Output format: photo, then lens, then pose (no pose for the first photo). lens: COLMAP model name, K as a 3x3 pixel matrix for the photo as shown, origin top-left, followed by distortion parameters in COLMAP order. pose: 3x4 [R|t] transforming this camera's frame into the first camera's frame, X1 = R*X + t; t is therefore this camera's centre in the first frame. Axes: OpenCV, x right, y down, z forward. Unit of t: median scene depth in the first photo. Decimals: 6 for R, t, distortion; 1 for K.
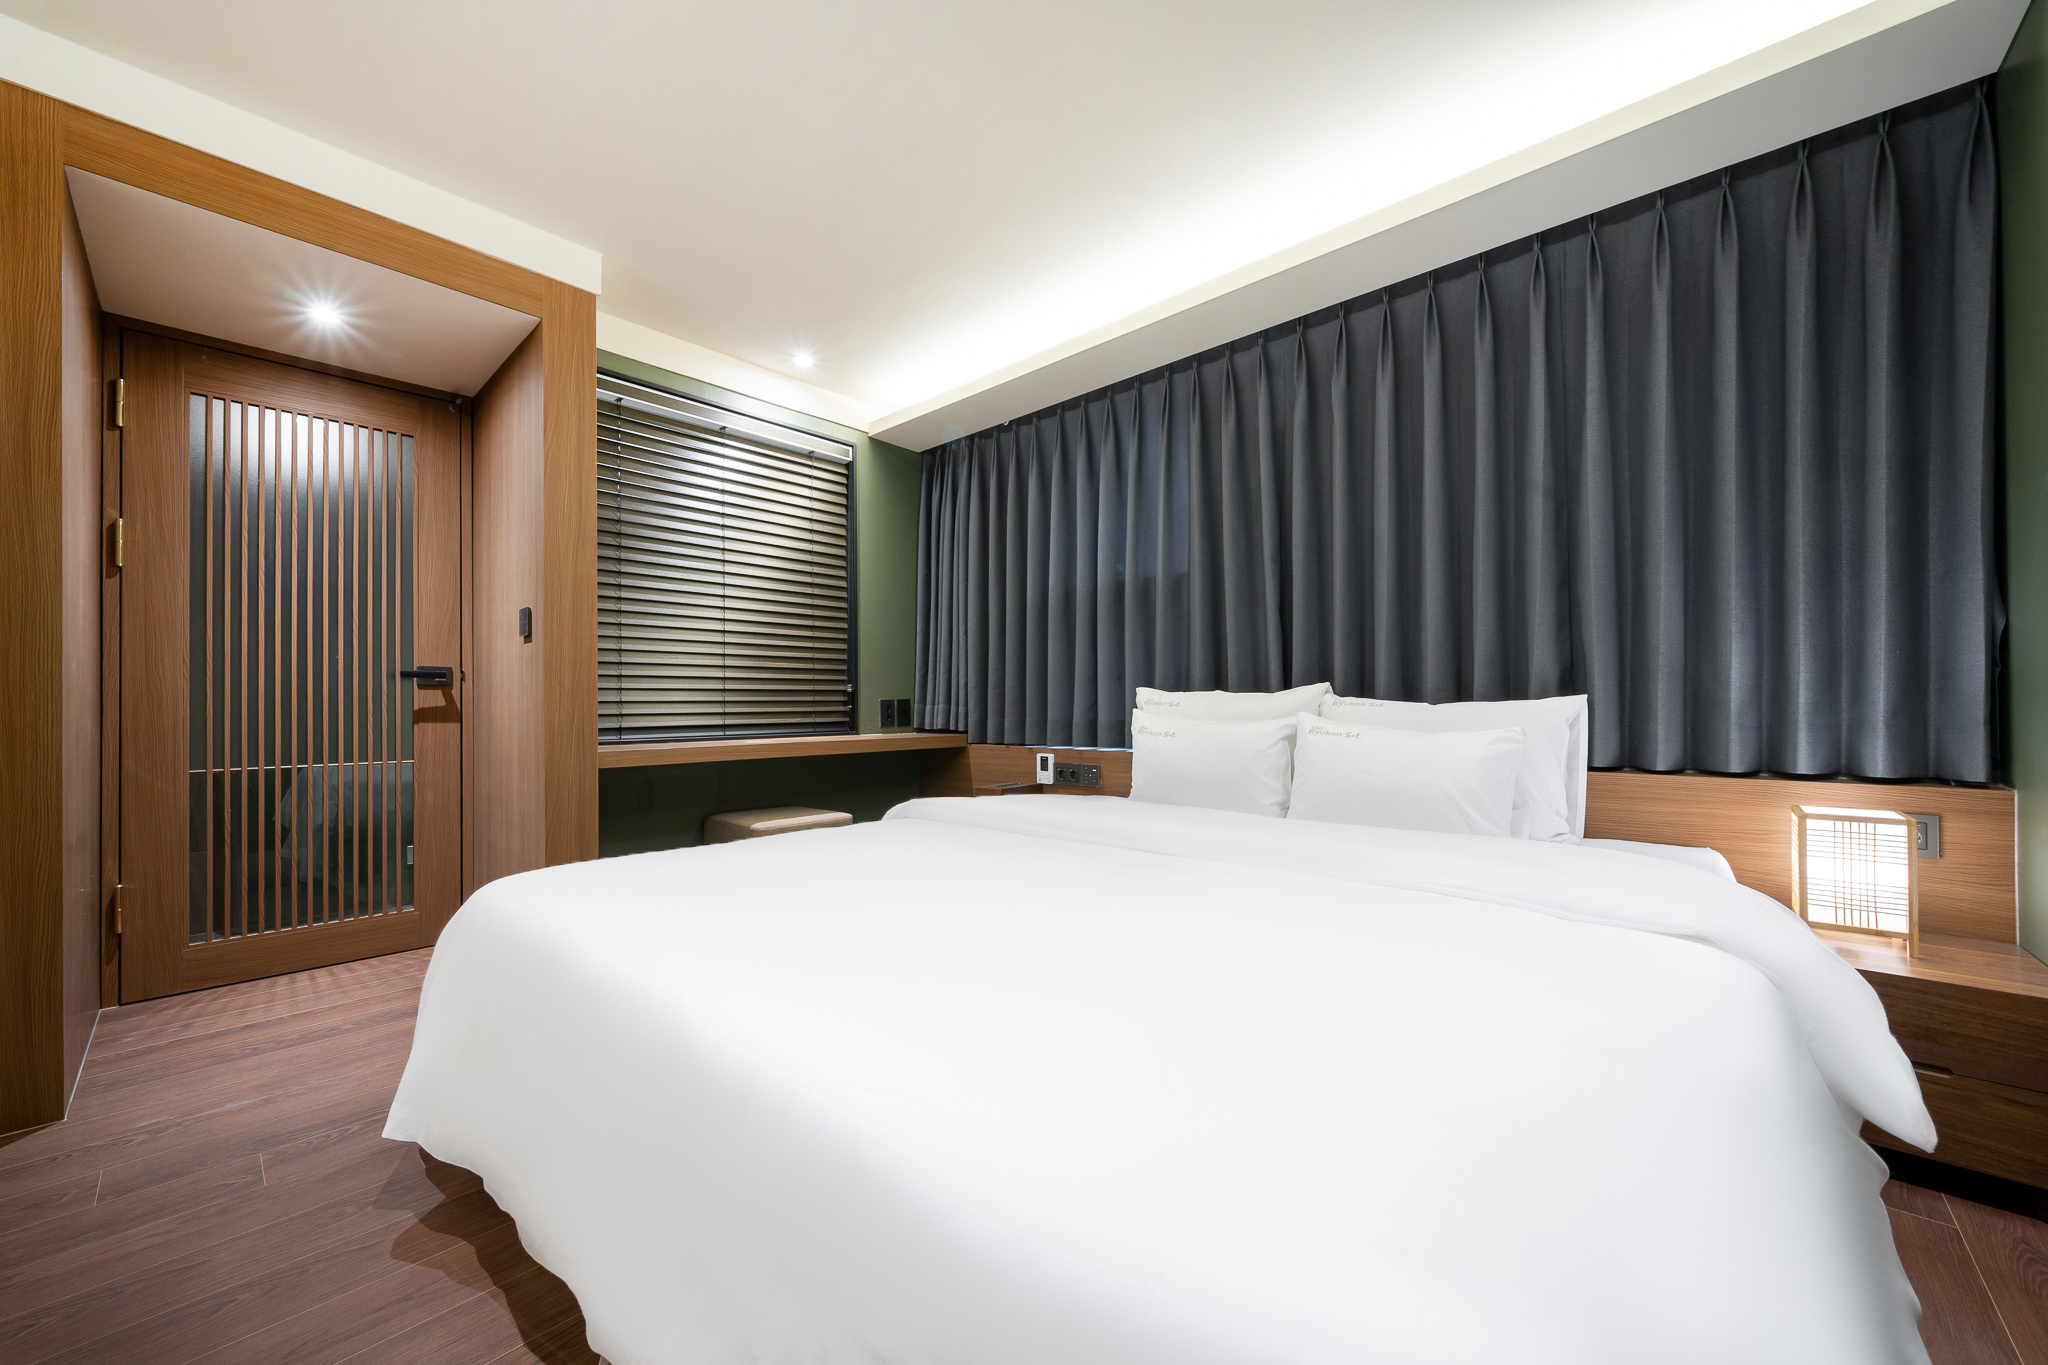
lens RADIAL K [[777.4, 0, 1017.3], [0, 777.4, 700.9], [0, 0, 1]] dist [0.000455, -0.000049]
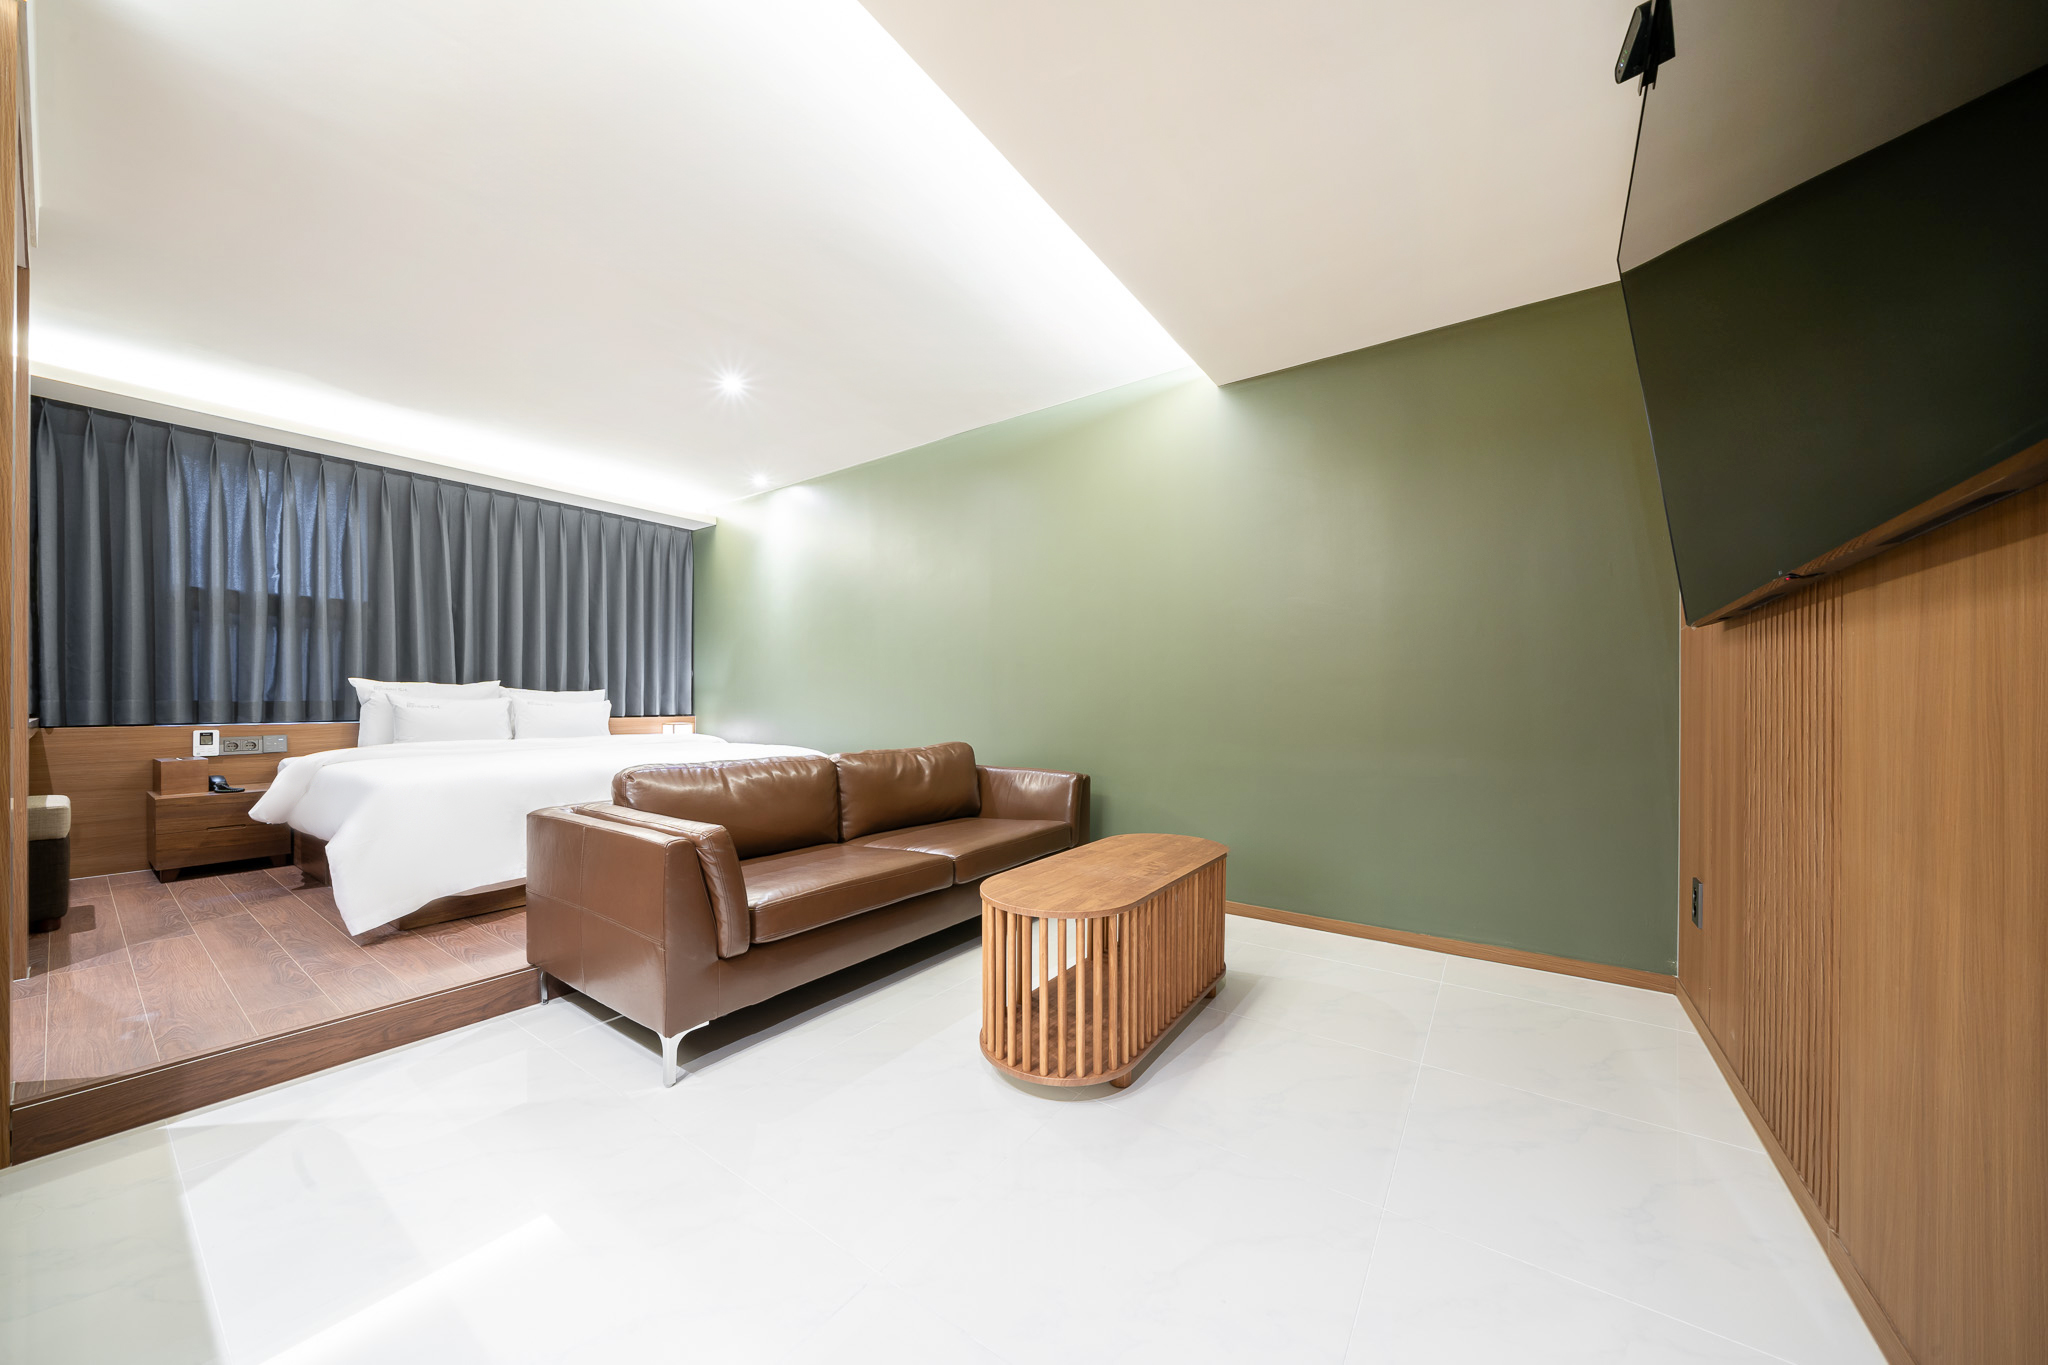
lens RADIAL K [[713.5, 0, 1009.9], [0, 713.5, 698.7], [0, 0, 1]] dist [-0.002396, -0.000527]
pose [[-0.115176, 0.009984, 0.993295, -1.573789], [-0.004669, 0.999933, -0.010592, 0.036130], [-0.993334, -0.005857, -0.115122, -0.093756]]
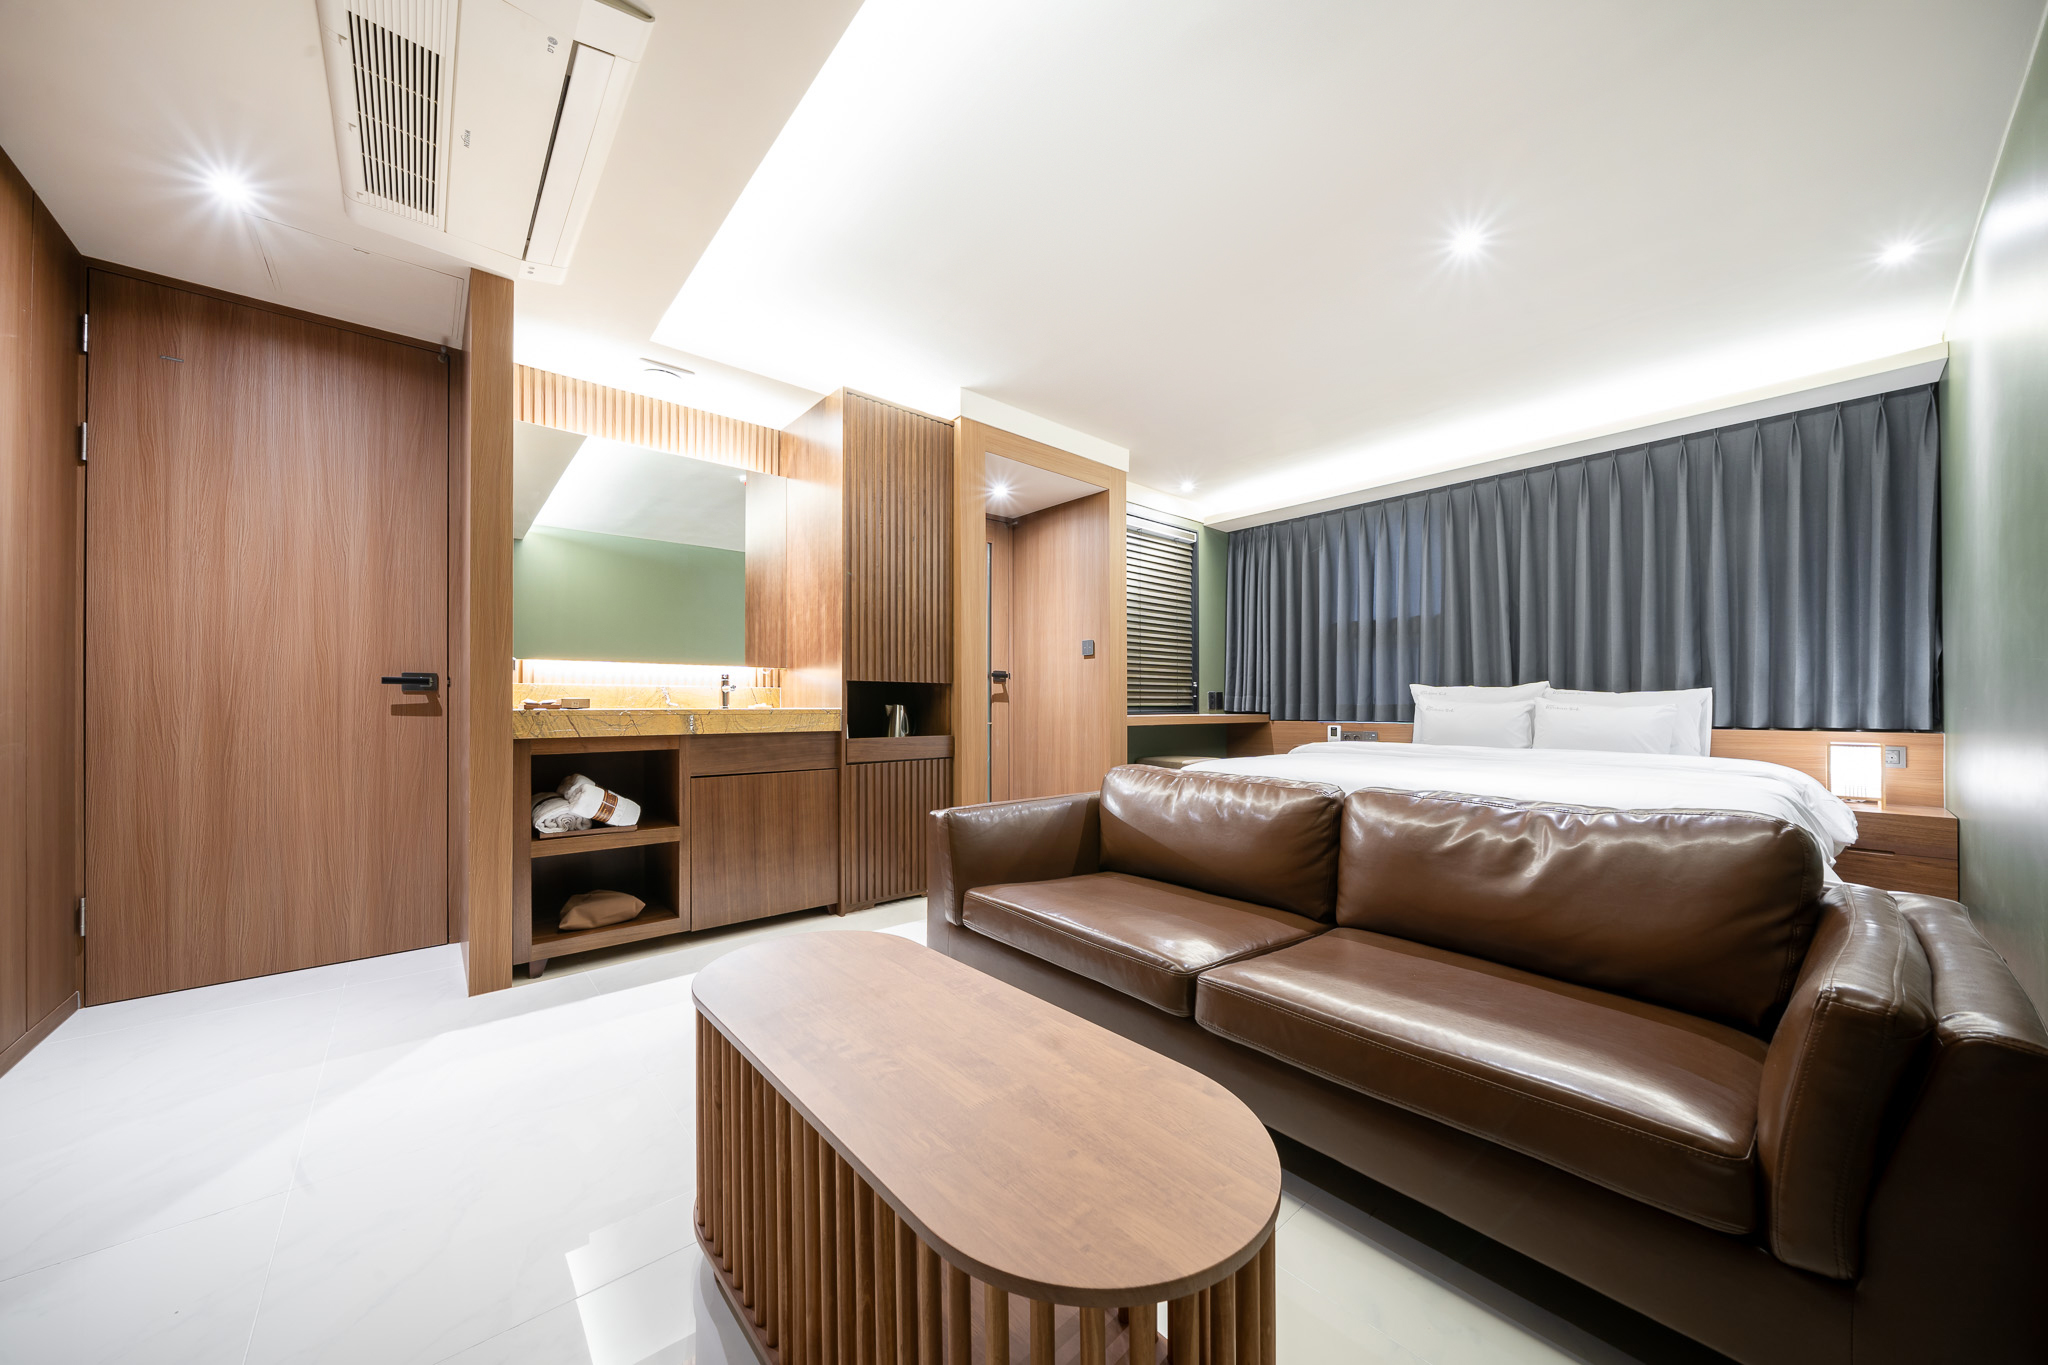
lens RADIAL K [[713.5, 0, 1020.6], [0, 713.5, 702.7], [0, 0, 1]] dist [-0.002396, -0.000527]
pose [[0.993853, 0.006798, -0.110503, -0.609569], [-0.006669, 0.999977, 0.001541, 0.030721], [0.110511, -0.000794, 0.993875, -0.737988]]
